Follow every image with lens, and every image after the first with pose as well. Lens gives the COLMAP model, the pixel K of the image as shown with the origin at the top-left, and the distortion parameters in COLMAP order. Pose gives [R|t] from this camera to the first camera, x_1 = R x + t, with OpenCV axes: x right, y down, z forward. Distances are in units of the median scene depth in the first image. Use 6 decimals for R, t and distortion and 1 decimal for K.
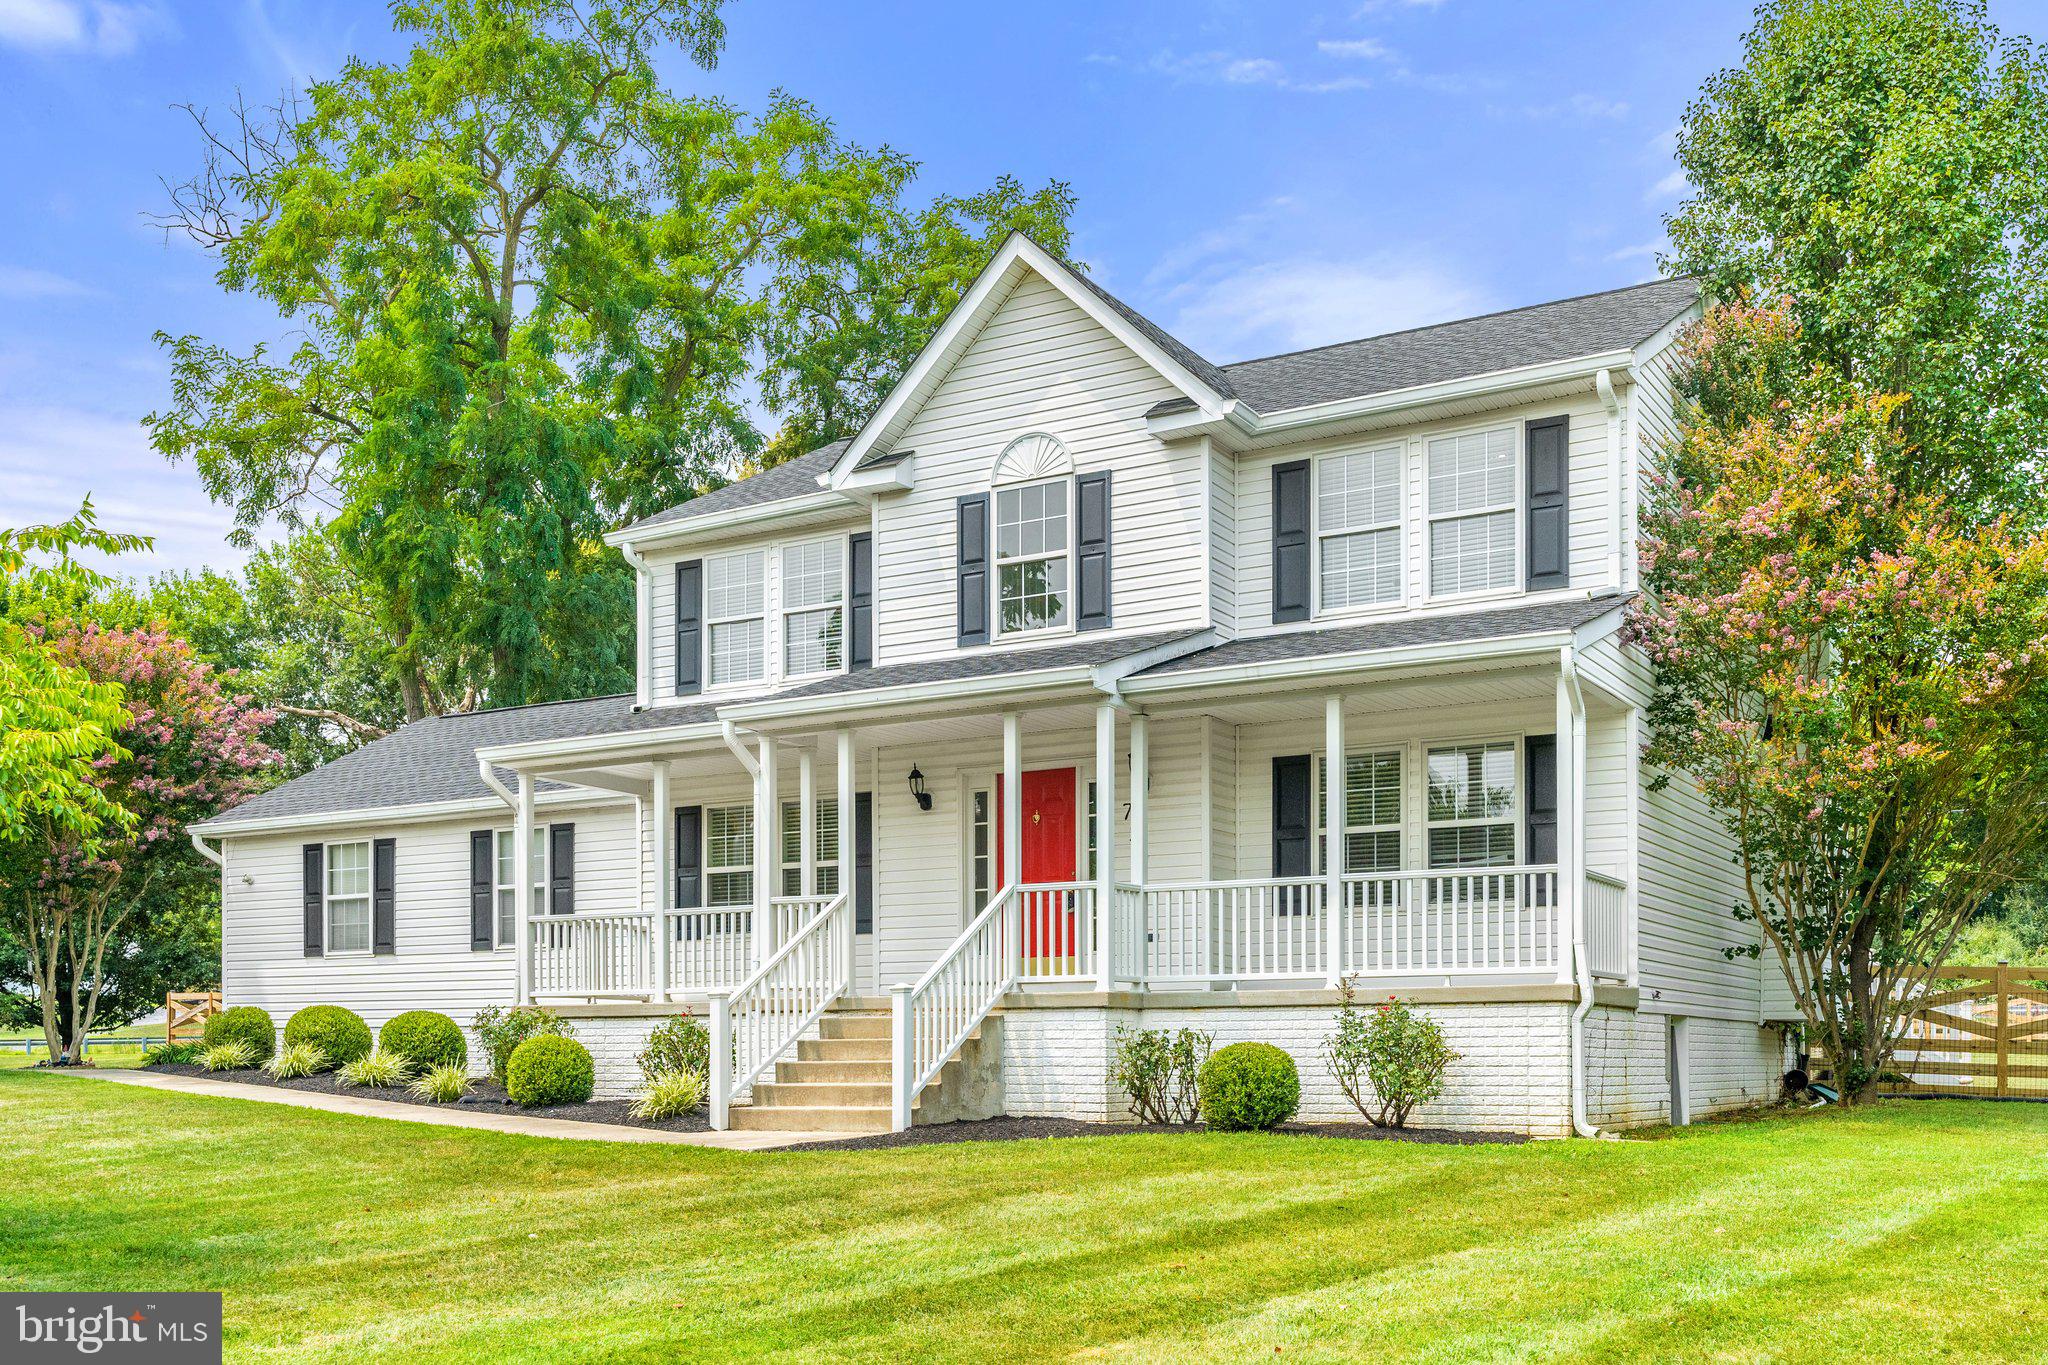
lens RADIAL K [[2004.3, 0, 1024.0], [0, 2004.3, 682.8], [0, 0, 1]] dist [0.033728, 0.000000]
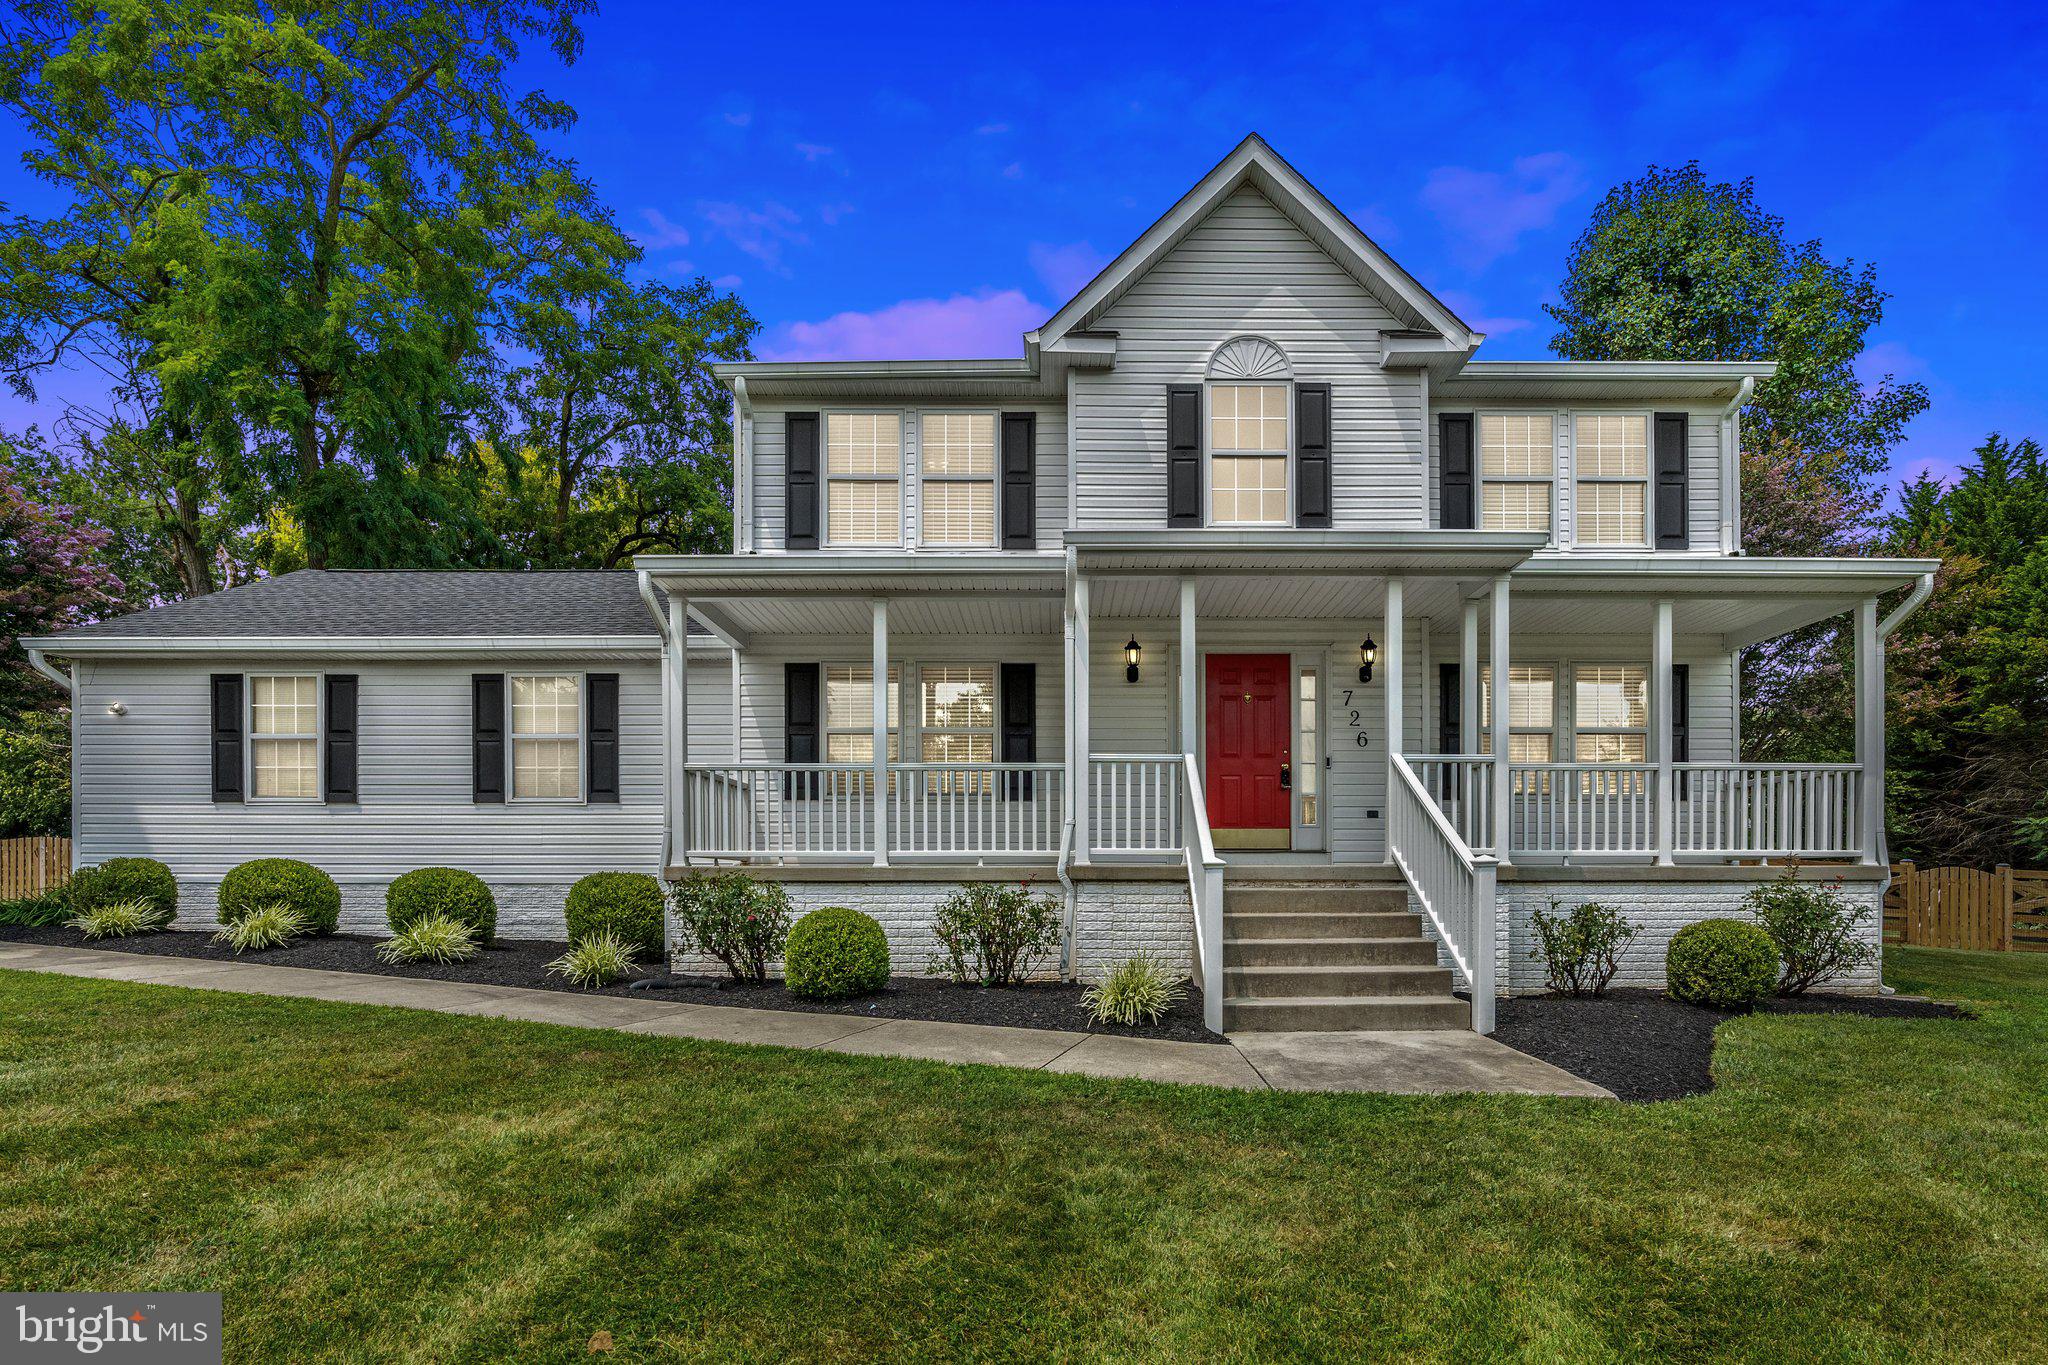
lens RADIAL K [[946.6, 0, 1026.2], [0, 946.6, 788.2], [0, 0, 1]] dist [-0.004014, 0.000941]
pose [[0.853853, 0.042133, 0.518806, -0.304025], [-0.091792, 0.993286, 0.070406, 0.077982], [-0.512356, -0.107739, 0.851988, 0.533002]]
